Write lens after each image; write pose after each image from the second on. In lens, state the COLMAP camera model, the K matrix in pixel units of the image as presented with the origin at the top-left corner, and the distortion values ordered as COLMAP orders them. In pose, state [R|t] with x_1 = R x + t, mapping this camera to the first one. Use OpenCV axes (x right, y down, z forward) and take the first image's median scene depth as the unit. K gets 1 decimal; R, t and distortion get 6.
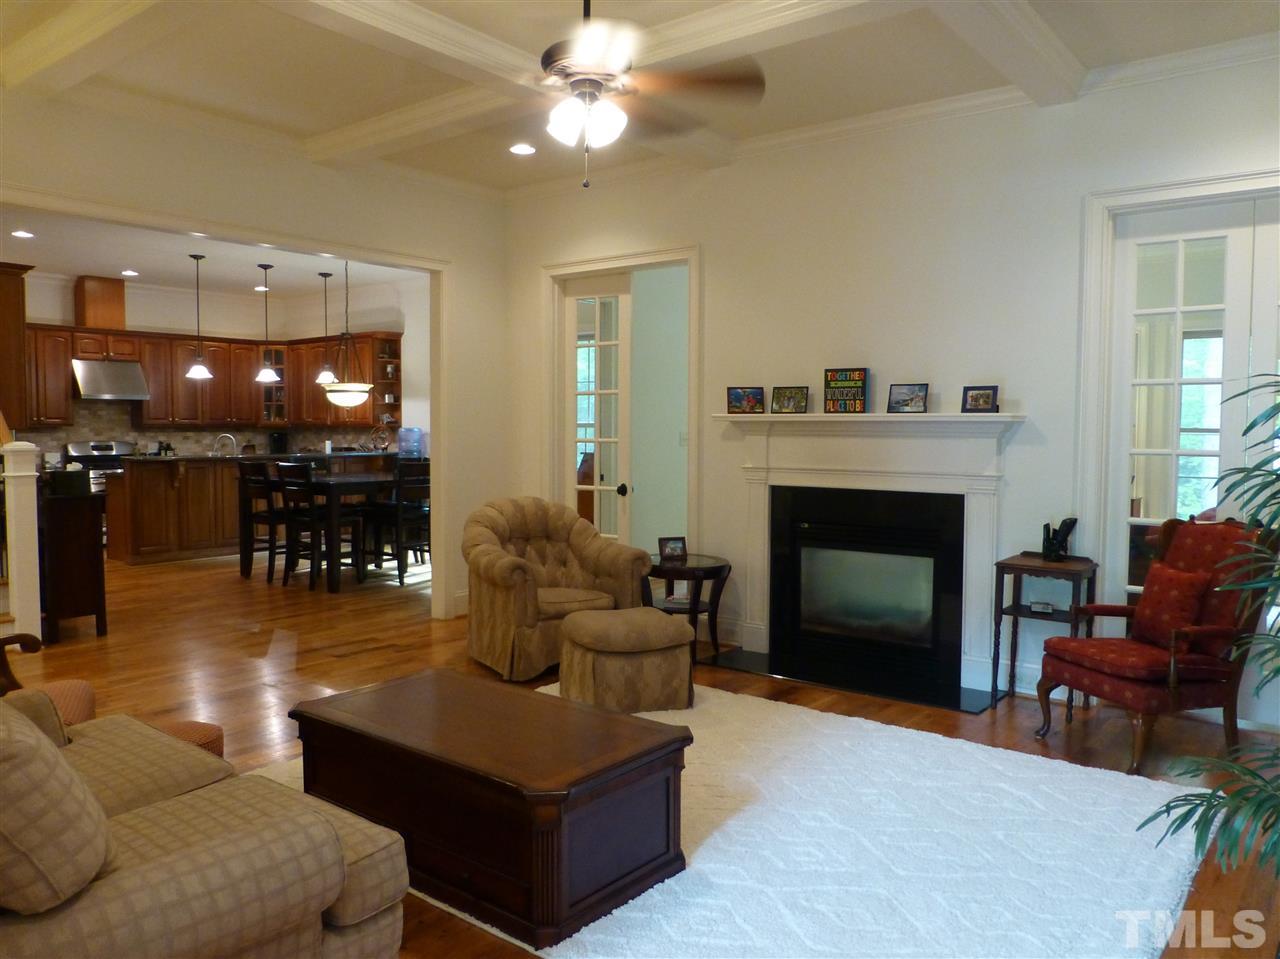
lens RADIAL K [[924.6, 0, 632.6], [0, 924.6, 473.5], [0, 0, 1]] dist [-0.038778, 0.014556]
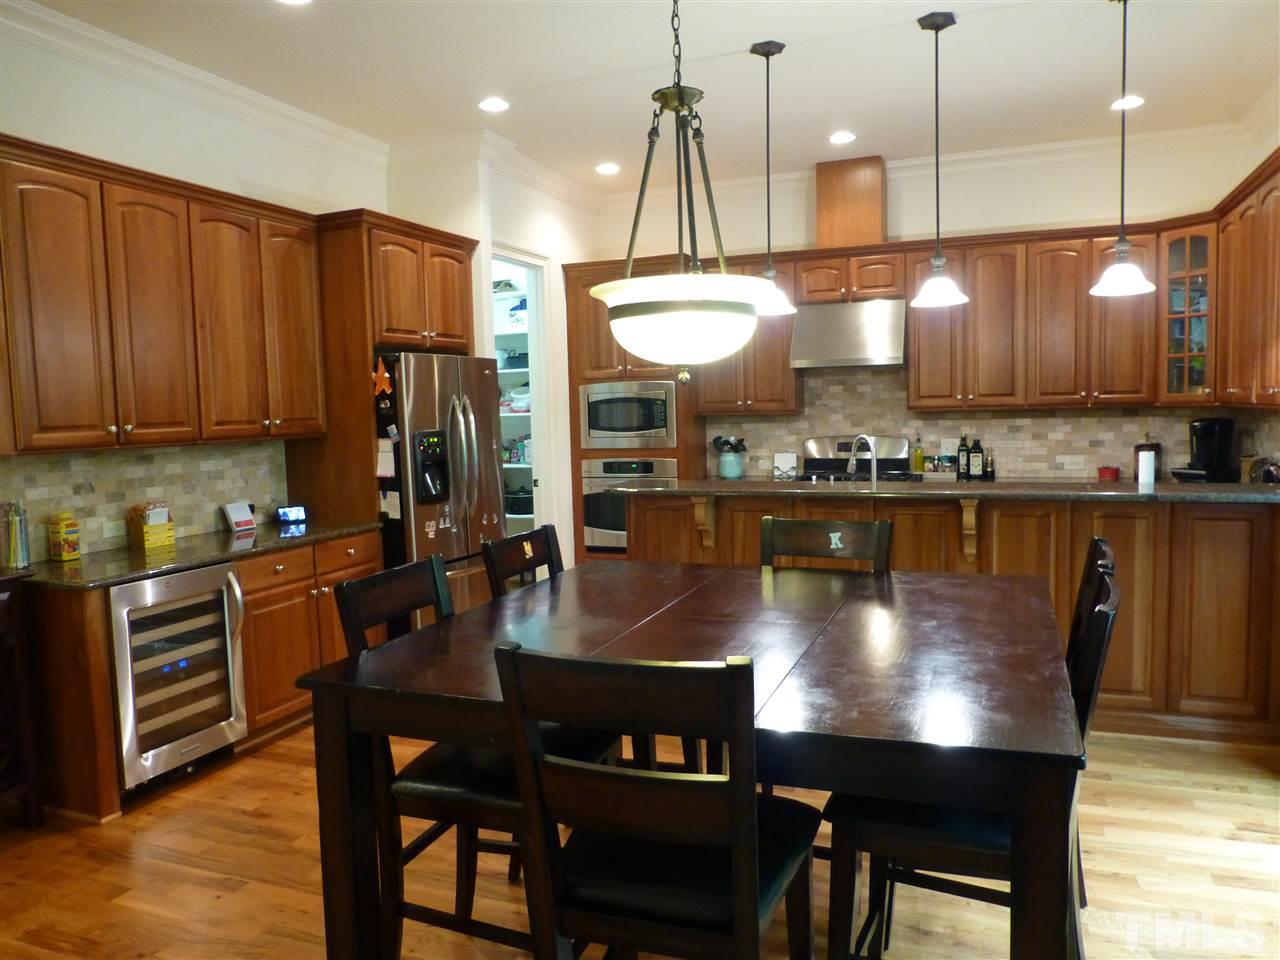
lens RADIAL K [[924.6, 0, 651.9], [0, 924.6, 455.4], [0, 0, 1]] dist [-0.038778, 0.014556]
pose [[0.287253, 0.045170, -0.956789, -0.035521], [-0.022548, 0.998930, 0.040390, -0.043150], [0.957589, 0.009971, 0.287964, 0.682161]]
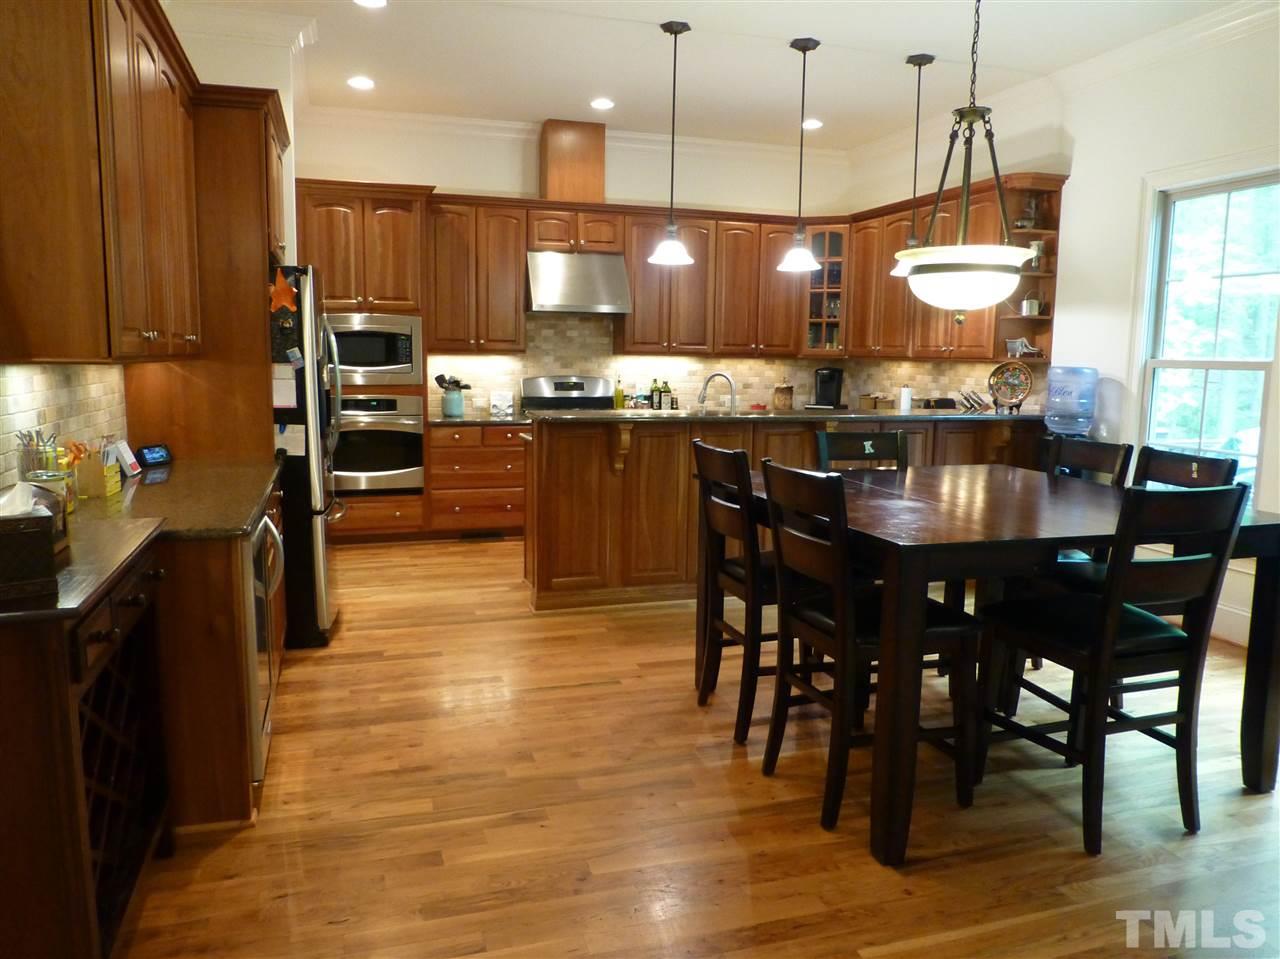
lens RADIAL K [[924.6, 0, 641.7], [0, 924.6, 470.8], [0, 0, 1]] dist [-0.038778, 0.014556]
pose [[0.824181, 0.083505, -0.560137, -0.151475], [-0.043292, 0.995465, 0.084704, -0.025564], [0.564670, -0.045562, 0.824058, 0.462743]]
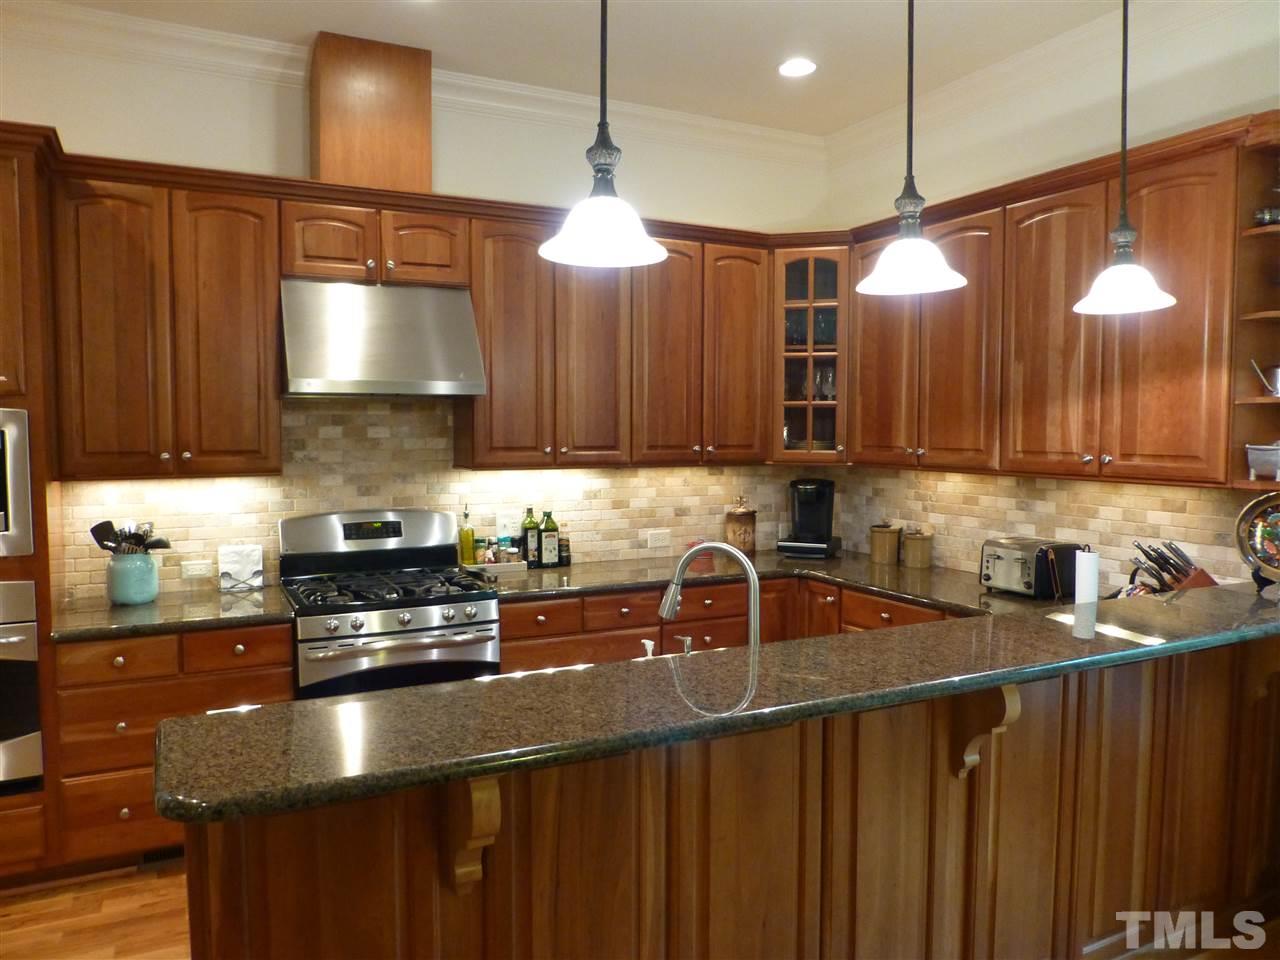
lens RADIAL K [[924.6, 0, 638.2], [0, 924.6, 487.6], [0, 0, 1]] dist [-0.038778, 0.014556]
pose [[0.904017, 0.028764, -0.426527, -0.324062], [-0.022870, 0.999559, 0.018935, -0.052998], [0.426884, -0.007364, 0.904277, 0.701028]]
